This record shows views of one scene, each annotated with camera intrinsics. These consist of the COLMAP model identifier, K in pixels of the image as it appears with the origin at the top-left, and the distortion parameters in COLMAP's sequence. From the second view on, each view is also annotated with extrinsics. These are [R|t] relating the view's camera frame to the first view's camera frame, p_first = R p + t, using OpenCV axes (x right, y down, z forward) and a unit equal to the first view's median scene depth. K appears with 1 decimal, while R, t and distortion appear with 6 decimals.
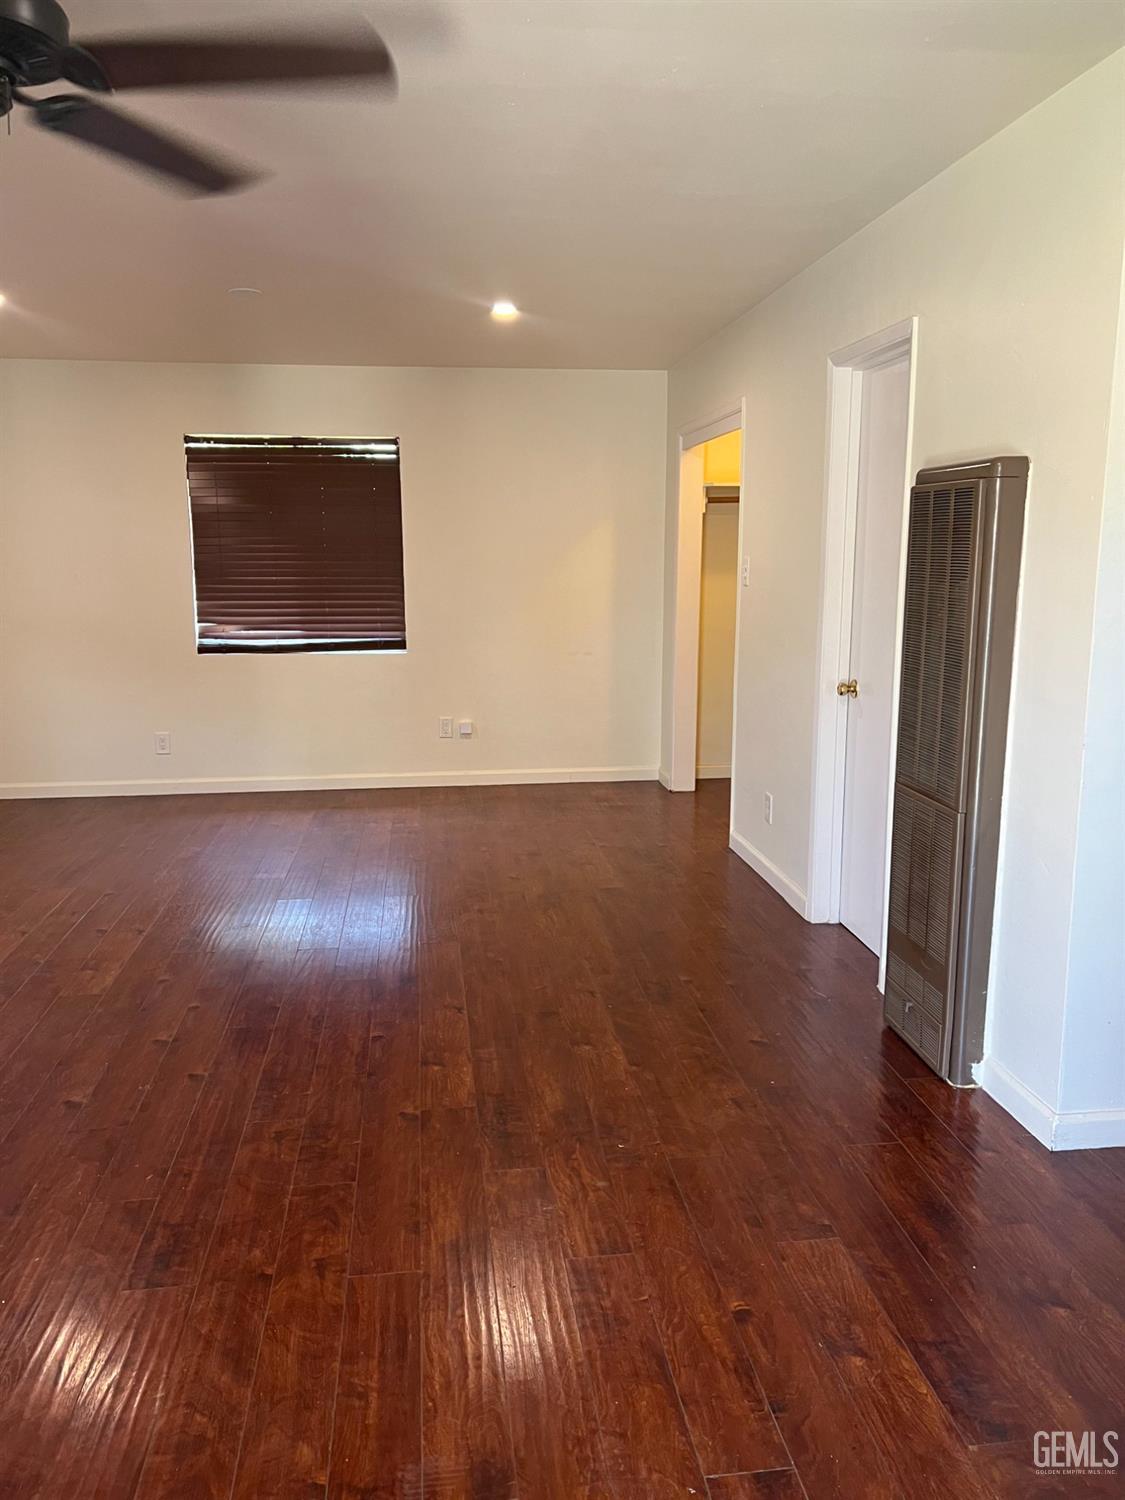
lens RADIAL K [[1133.6, 0, 562.5], [0, 1133.6, 750.0], [0, 0, 1]] dist [0.140533, -0.139100]
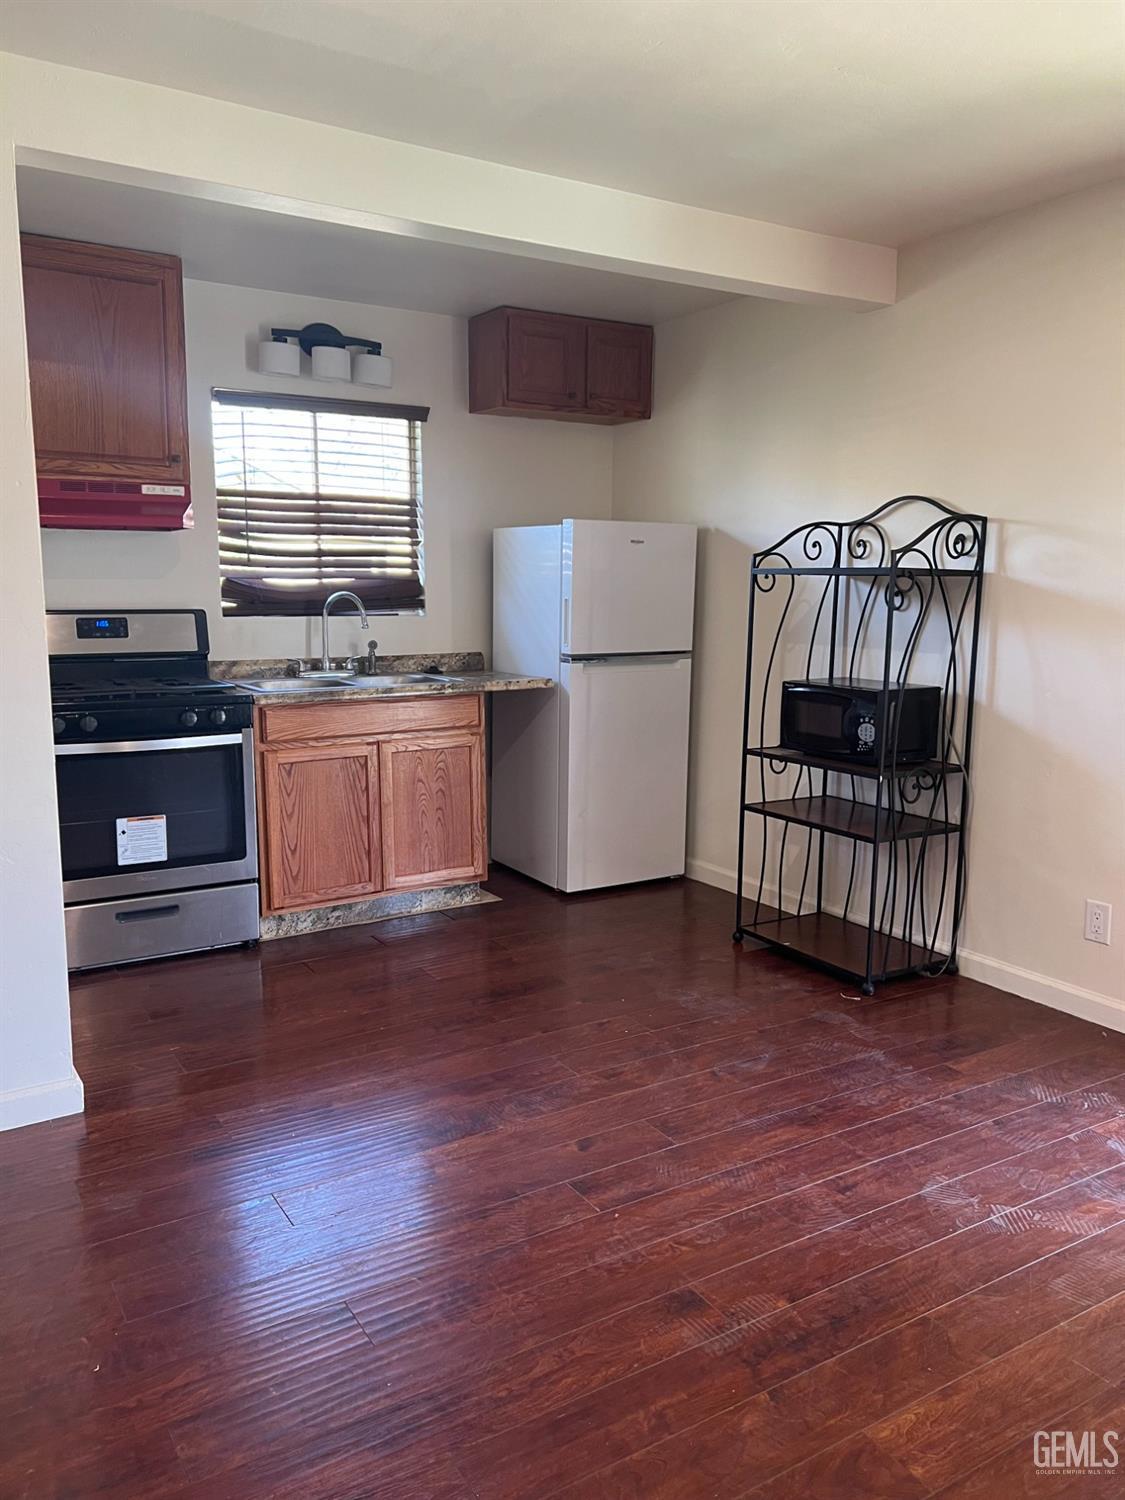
lens RADIAL K [[1154.9, 0, 532.1], [0, 1154.9, 792.1], [0, 0, 1]] dist [0.003904, 0.000302]
pose [[-0.411663, -0.157255, 0.897666, -0.484742], [0.158529, 0.957626, 0.240459, -0.089334], [-0.897442, 0.241294, -0.369289, 0.723524]]
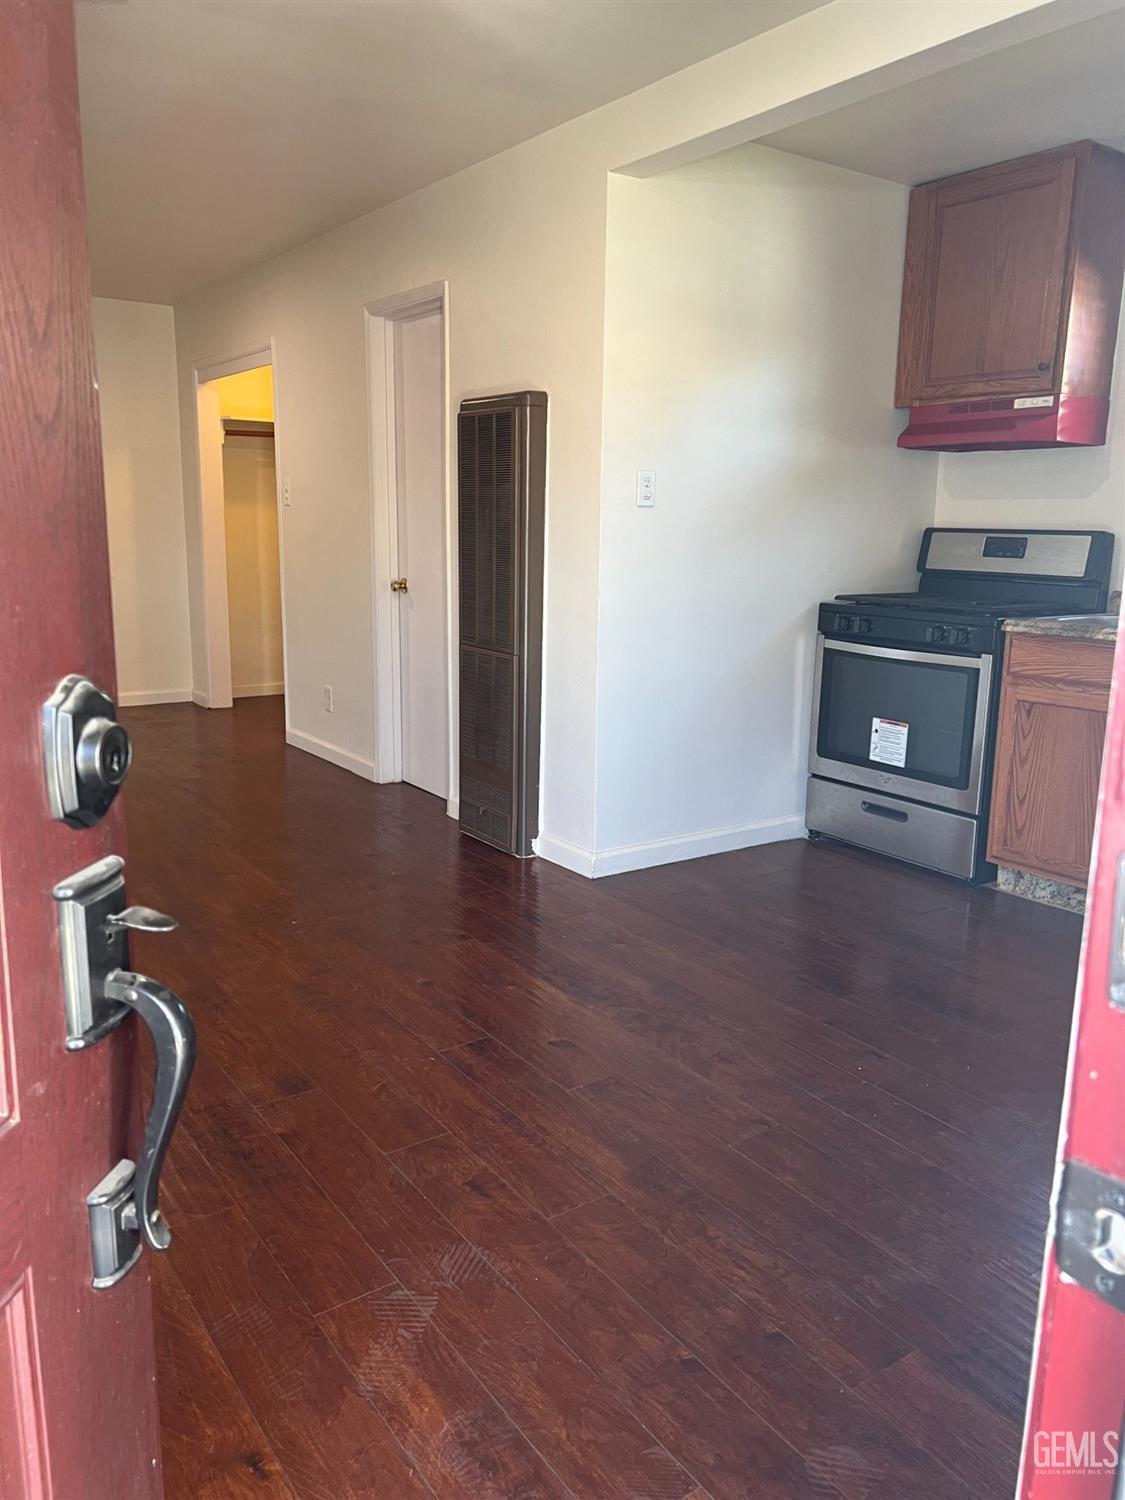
lens RADIAL K [[1133.2, 0, 564.7], [0, 1133.2, 757.8], [0, 0, 1]] dist [0.056084, -0.072388]
pose [[0.885383, -0.073024, 0.459092, -0.186196], [0.058119, 0.997225, 0.046534, 0.095167], [-0.461216, -0.014519, 0.887169, -0.175403]]
